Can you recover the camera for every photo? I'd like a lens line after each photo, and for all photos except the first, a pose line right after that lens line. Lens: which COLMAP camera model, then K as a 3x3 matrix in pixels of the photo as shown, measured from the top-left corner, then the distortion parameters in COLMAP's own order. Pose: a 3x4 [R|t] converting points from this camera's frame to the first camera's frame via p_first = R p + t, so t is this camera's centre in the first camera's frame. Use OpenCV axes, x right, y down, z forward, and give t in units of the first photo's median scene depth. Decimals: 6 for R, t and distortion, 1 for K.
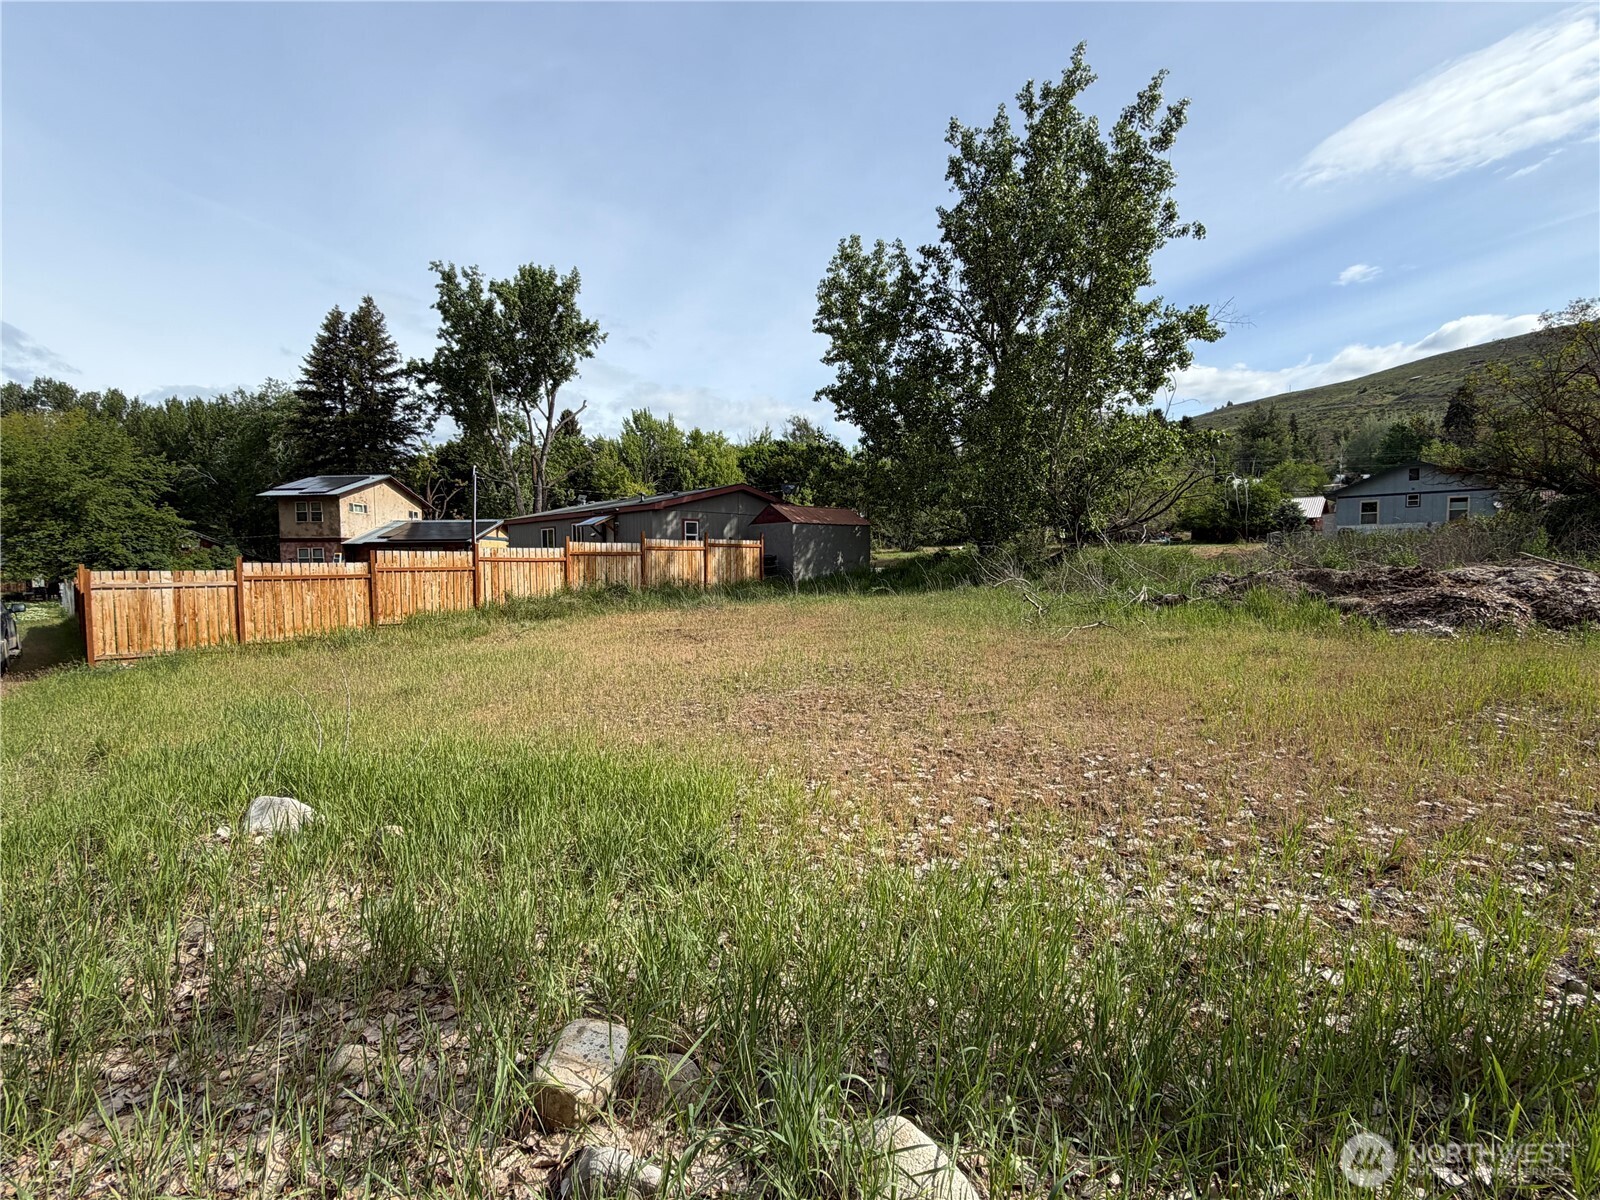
lens RADIAL K [[764.4, 0, 787.8], [0, 764.4, 600.0], [0, 0, 1]] dist [0.001140, -0.000749]
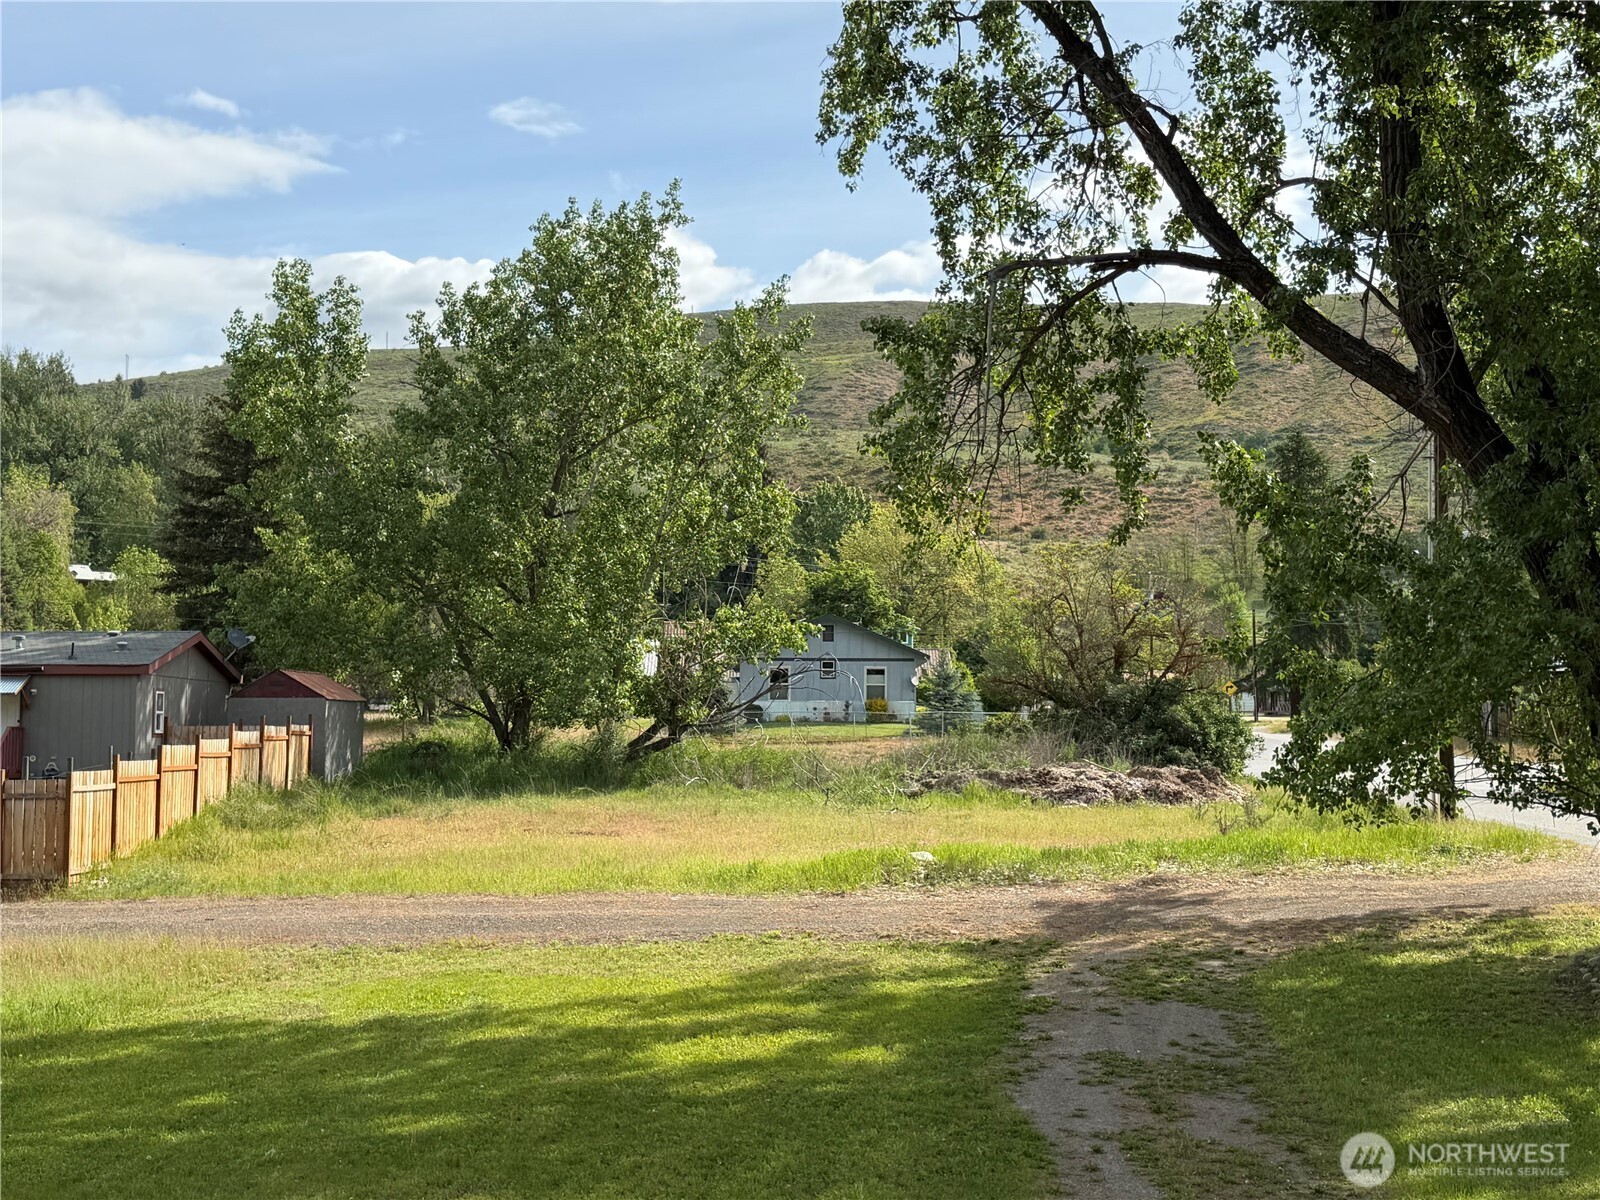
lens RADIAL K [[2060.3, 0, 811.2], [0, 2060.3, 609.5], [0, 0, 1]] dist [0.161631, 0.000000]
pose [[0.712656, 0.055804, 0.699290, -2.850922], [0.021542, 0.994620, -0.101326, 0.057377], [-0.701183, 0.087275, 0.707620, -1.913923]]
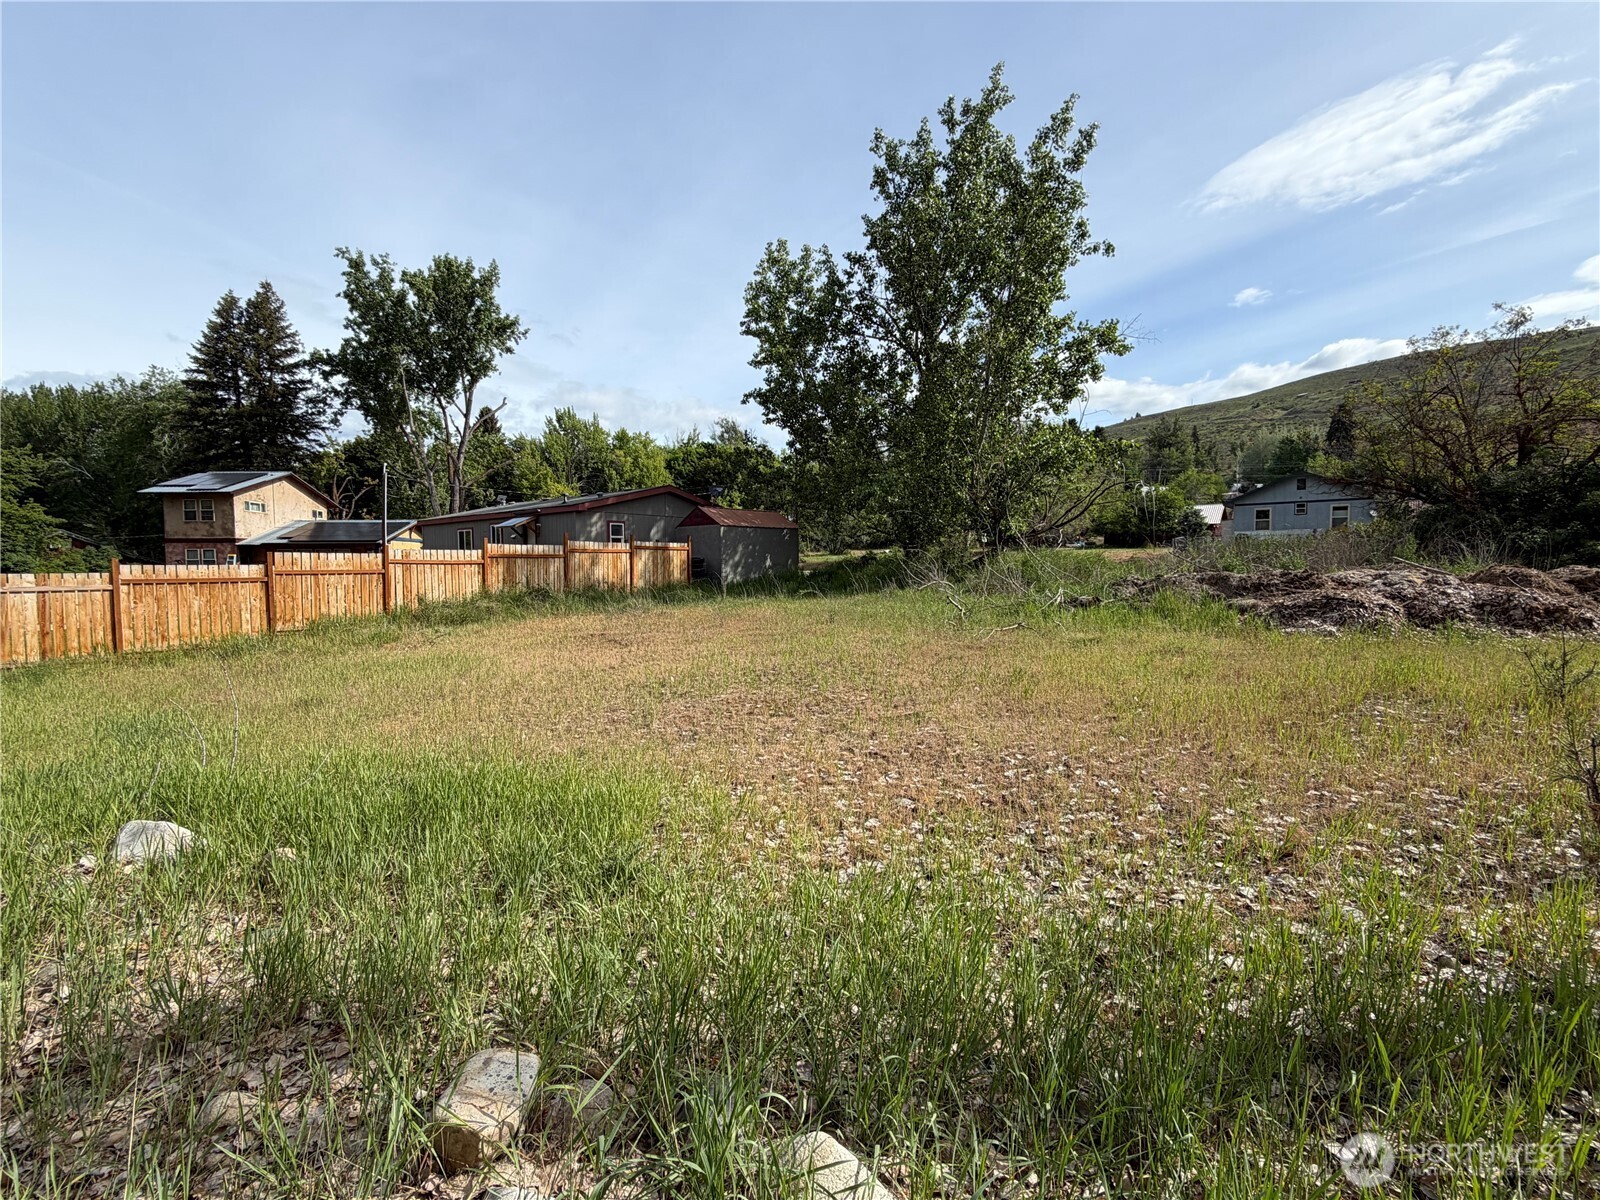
lens RADIAL K [[764.4, 0, 793.9], [0, 764.4, 597.0], [0, 0, 1]] dist [0.001140, -0.000749]
pose [[0.995033, -0.002727, 0.099510, 0.004519], [0.003474, 0.999967, -0.007340, -0.000628], [-0.099487, 0.007649, 0.995009, 0.006405]]
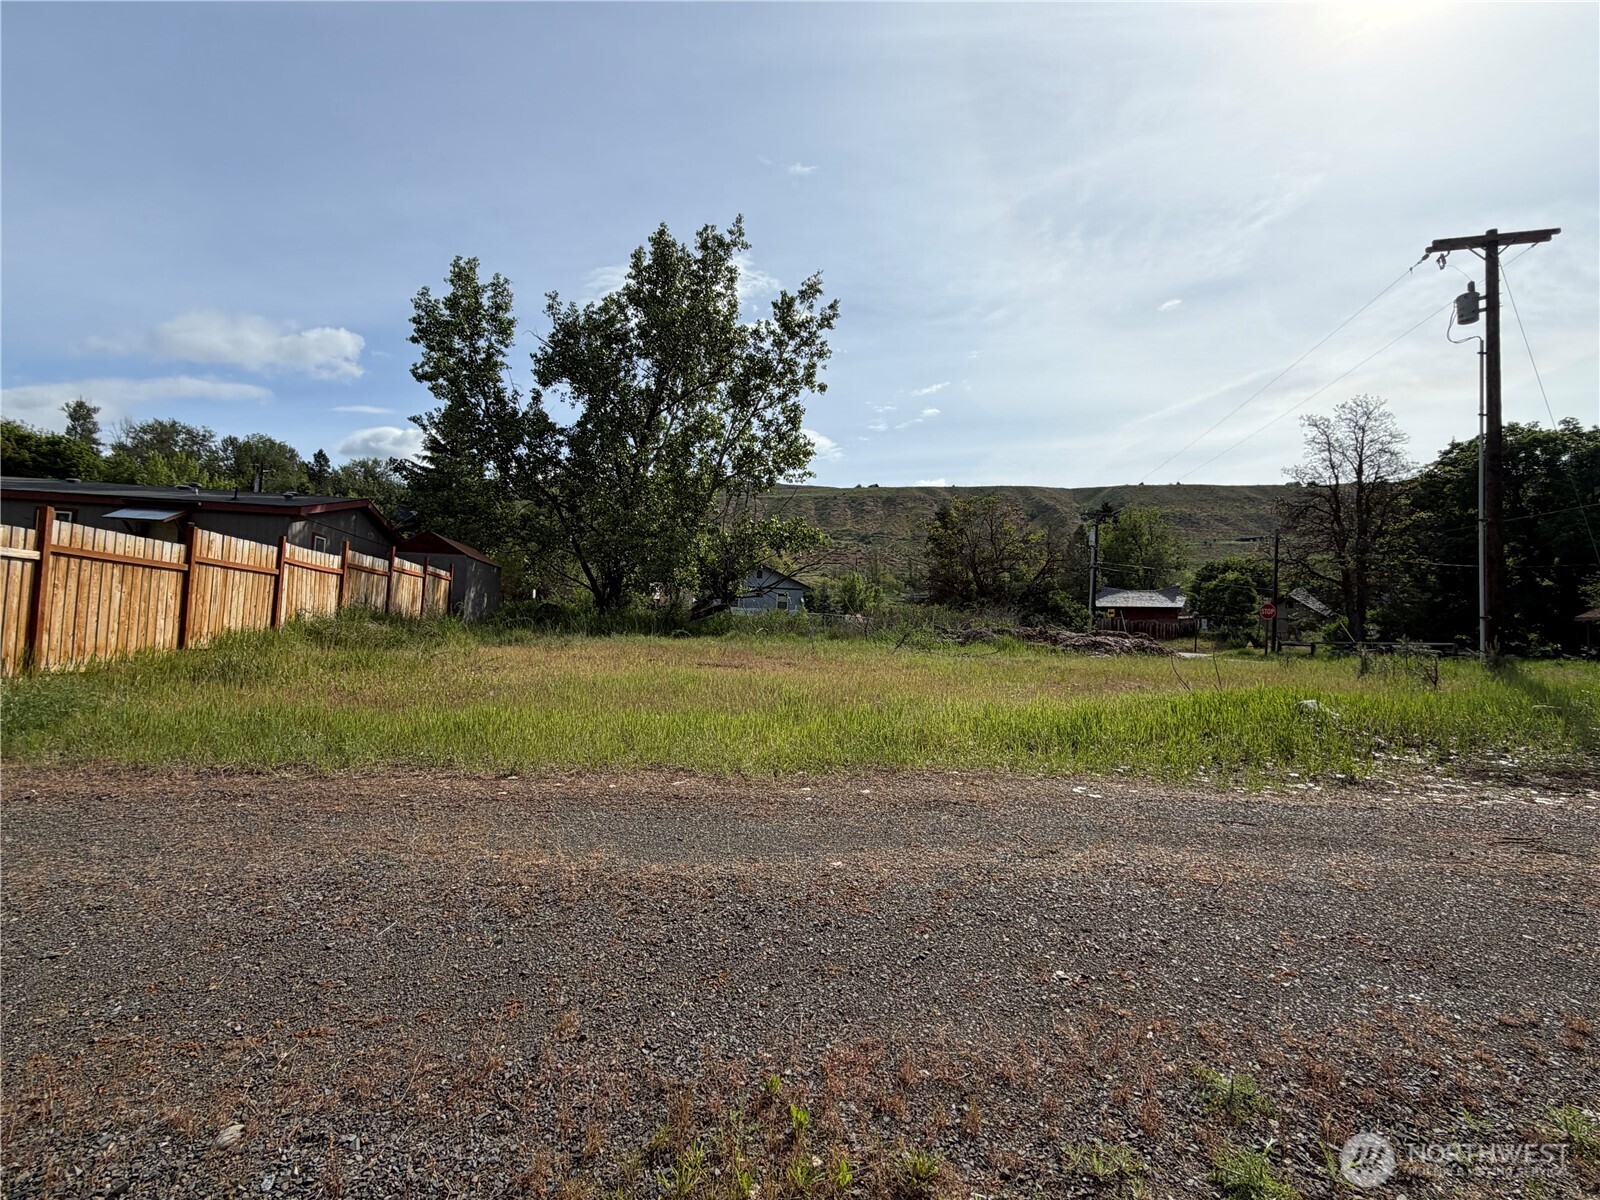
lens RADIAL K [[764.4, 0, 783.1], [0, 764.4, 599.1], [0, 0, 1]] dist [0.001140, -0.000749]
pose [[0.622237, 0.079497, 0.778782, -1.268713], [-0.008658, 0.995468, -0.094699, 0.082877], [-0.782781, 0.052182, 0.620106, 0.437599]]
